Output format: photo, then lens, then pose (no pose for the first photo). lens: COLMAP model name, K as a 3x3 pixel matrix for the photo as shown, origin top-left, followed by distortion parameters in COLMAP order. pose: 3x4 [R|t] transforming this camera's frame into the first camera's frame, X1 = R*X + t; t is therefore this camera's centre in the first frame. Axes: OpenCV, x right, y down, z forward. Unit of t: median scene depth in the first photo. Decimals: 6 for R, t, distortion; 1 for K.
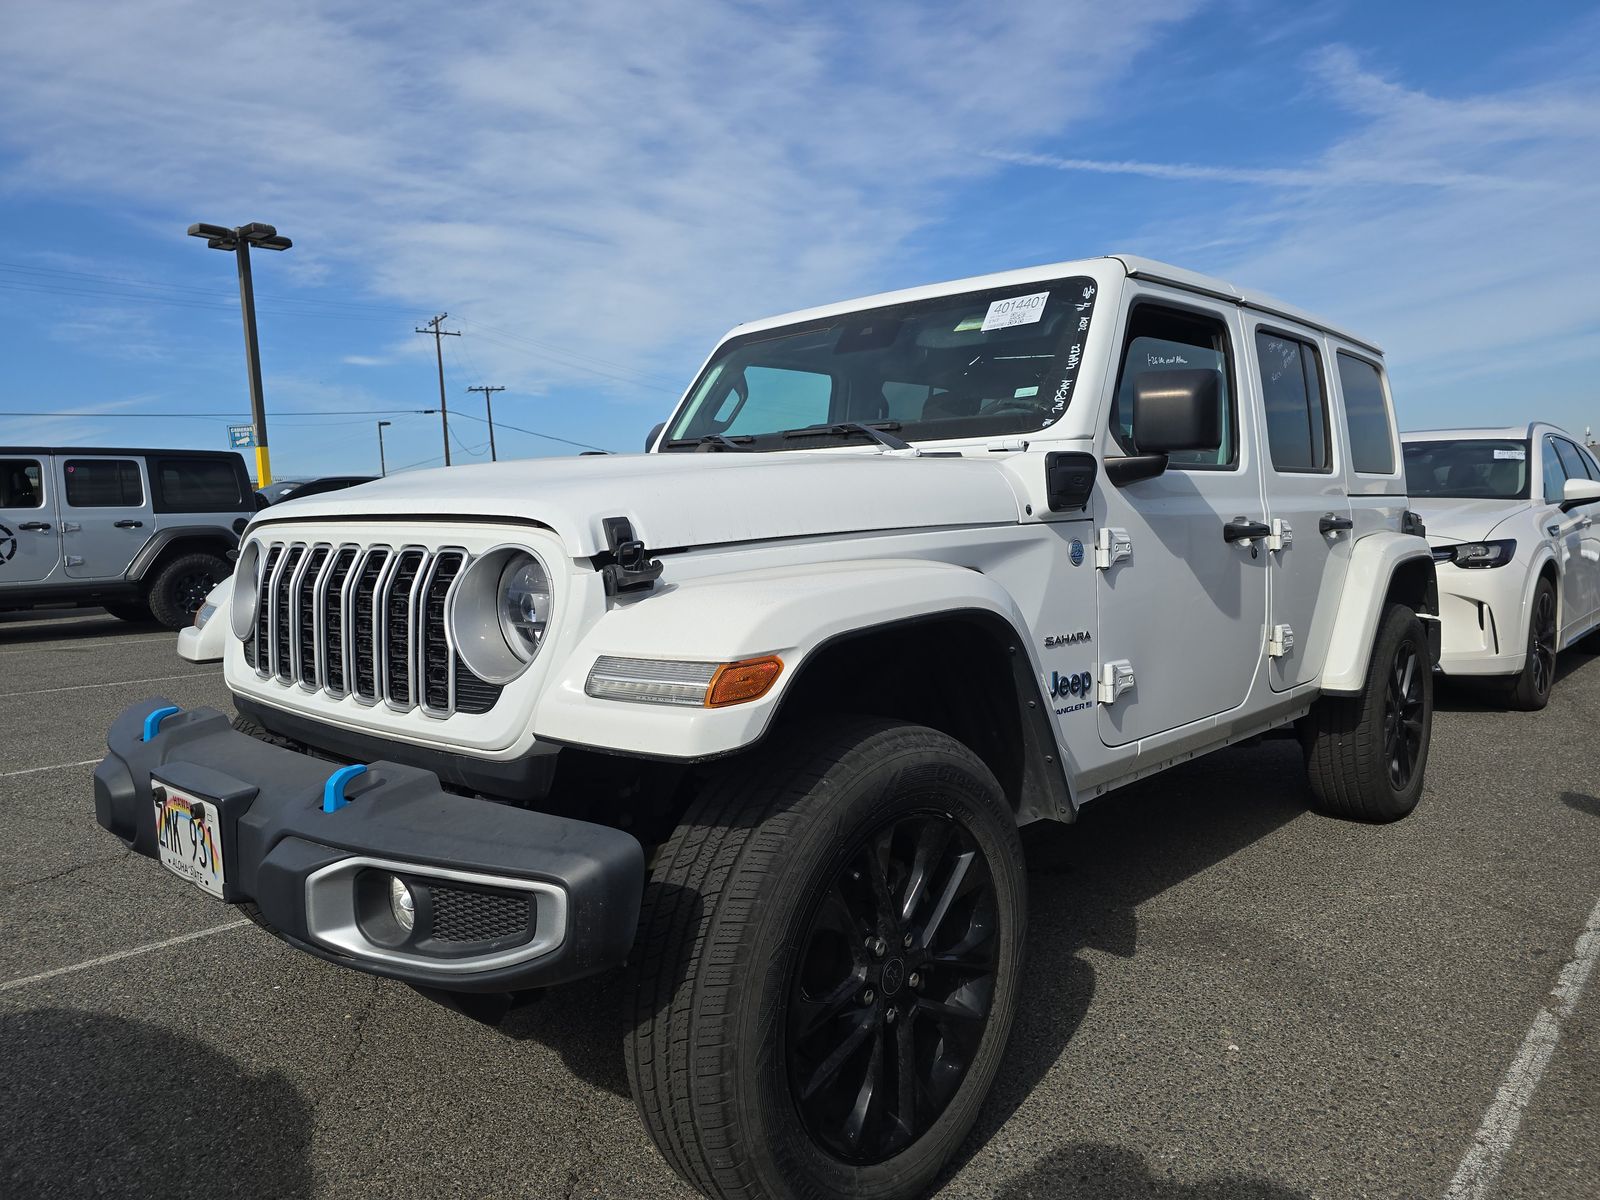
lens RADIAL K [[1069.8, 0, 805.6], [0, 1069.8, 591.0], [0, 0, 1]] dist [0.008608, -0.000963]
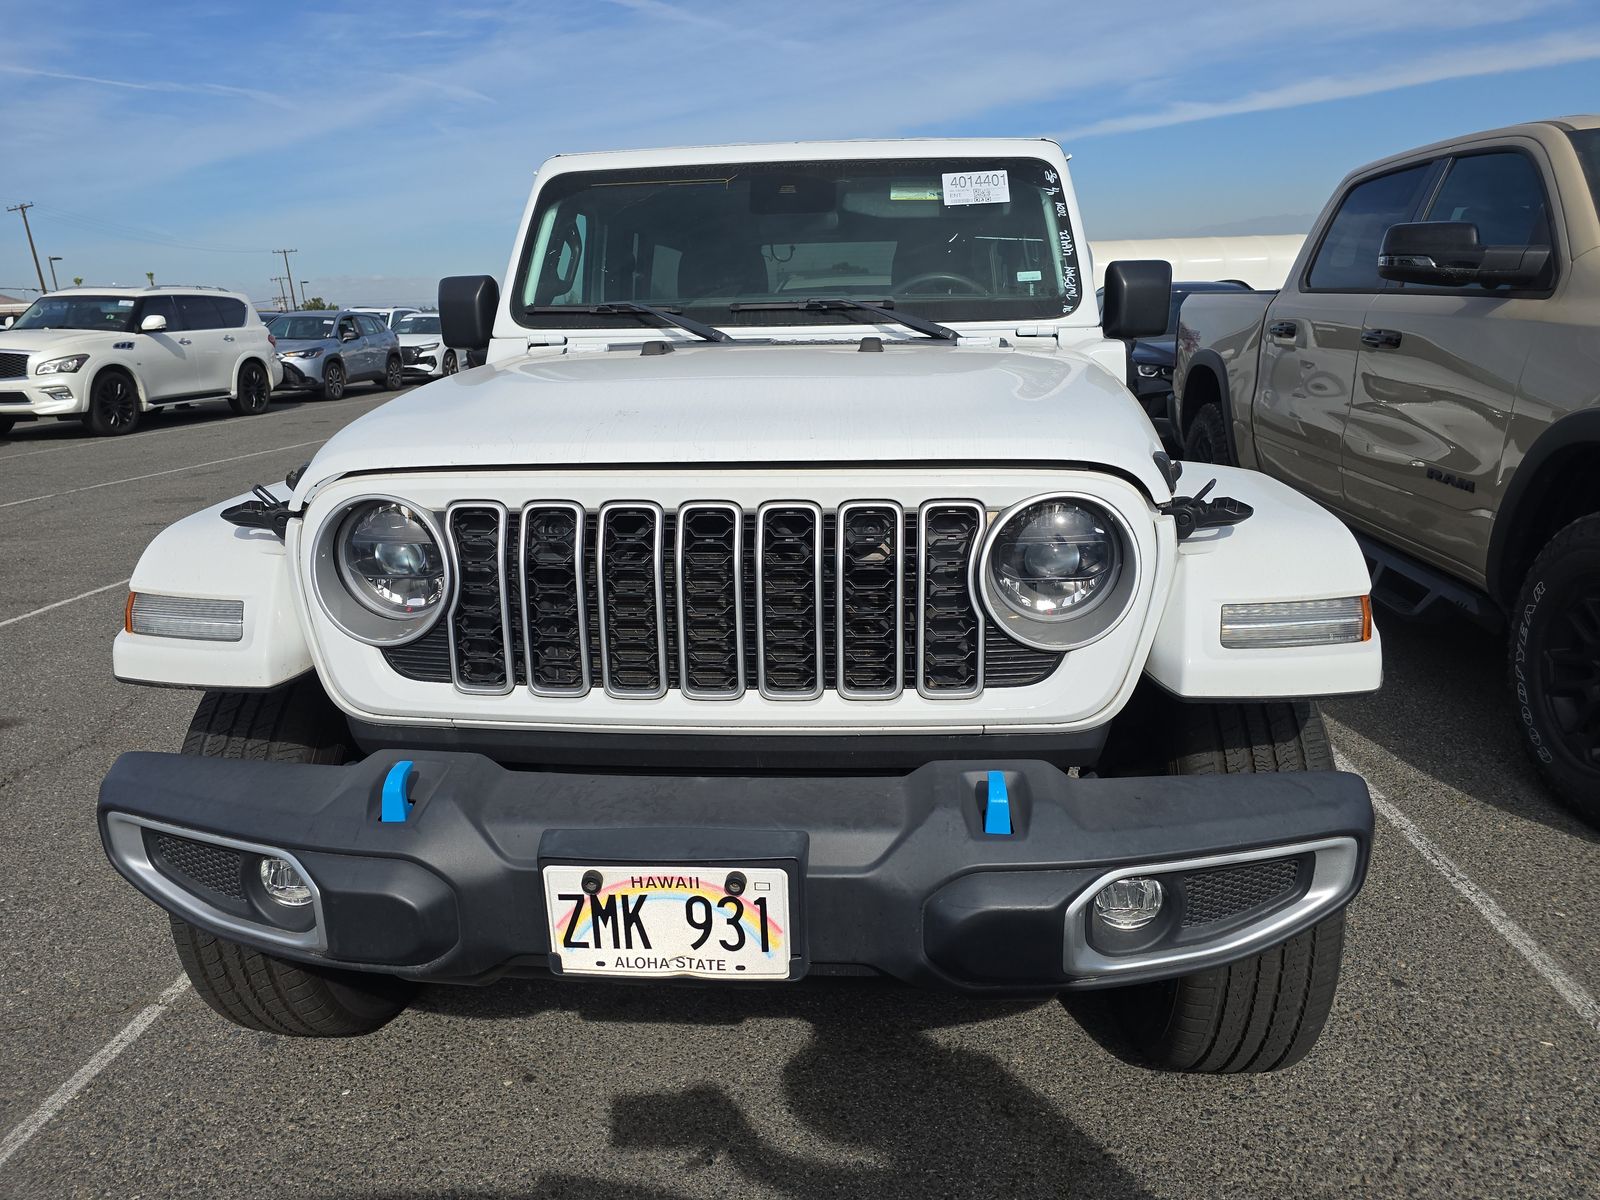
lens RADIAL K [[1069.8, 0, 800.5], [0, 1069.8, 607.2], [0, 0, 1]] dist [0.008608, -0.000963]
pose [[0.802956, -0.157761, 0.574780, -0.644305], [0.053093, 0.979433, 0.194657, -0.089067], [-0.593668, -0.125784, 0.794818, 0.277590]]
